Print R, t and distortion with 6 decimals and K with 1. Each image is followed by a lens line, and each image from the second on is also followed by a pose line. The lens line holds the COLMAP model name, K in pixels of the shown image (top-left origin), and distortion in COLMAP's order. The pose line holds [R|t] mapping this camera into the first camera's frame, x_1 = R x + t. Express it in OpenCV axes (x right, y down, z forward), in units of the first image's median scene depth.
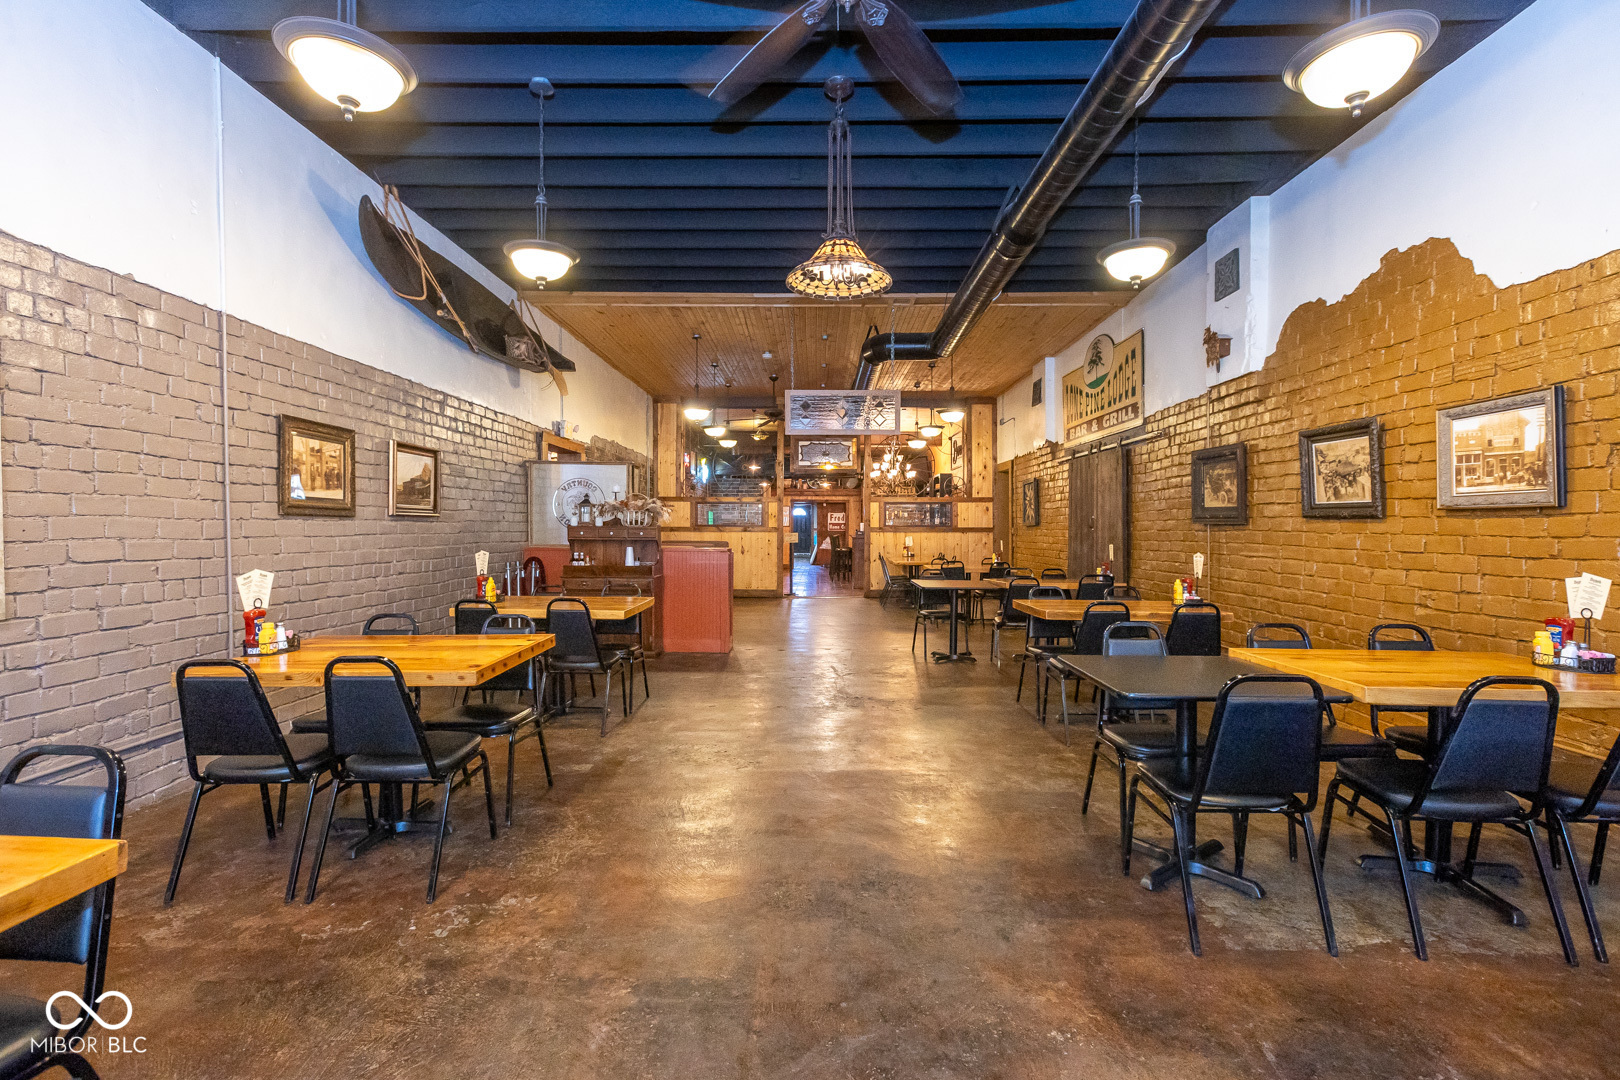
lens RADIAL K [[745.2, 0, 810.6], [0, 745.2, 533.3], [0, 0, 1]] dist [0.001070, 0.000253]
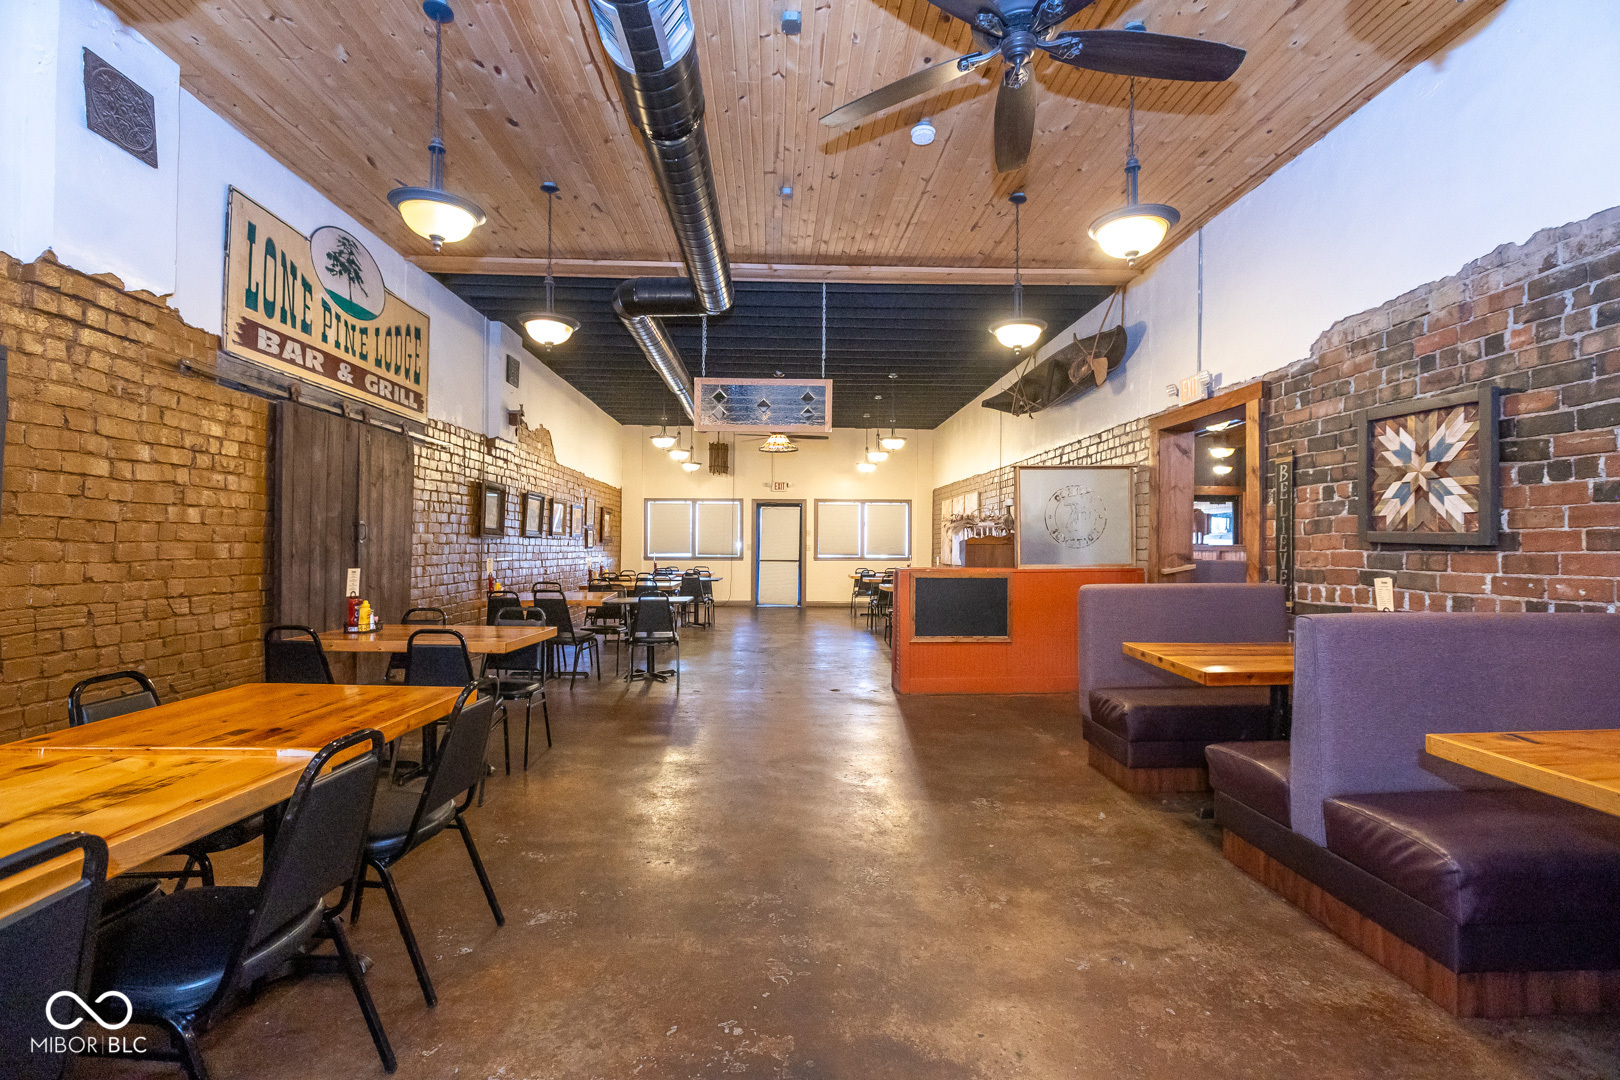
lens RADIAL K [[745.2, 0, 811.3], [0, 745.2, 537.2], [0, 0, 1]] dist [0.001070, 0.000253]
pose [[0.997607, 0.005837, 0.068894, -0.004095], [-0.004925, 0.999898, -0.013390, 0.002573], [-0.068966, 0.013019, 0.997534, -0.417646]]
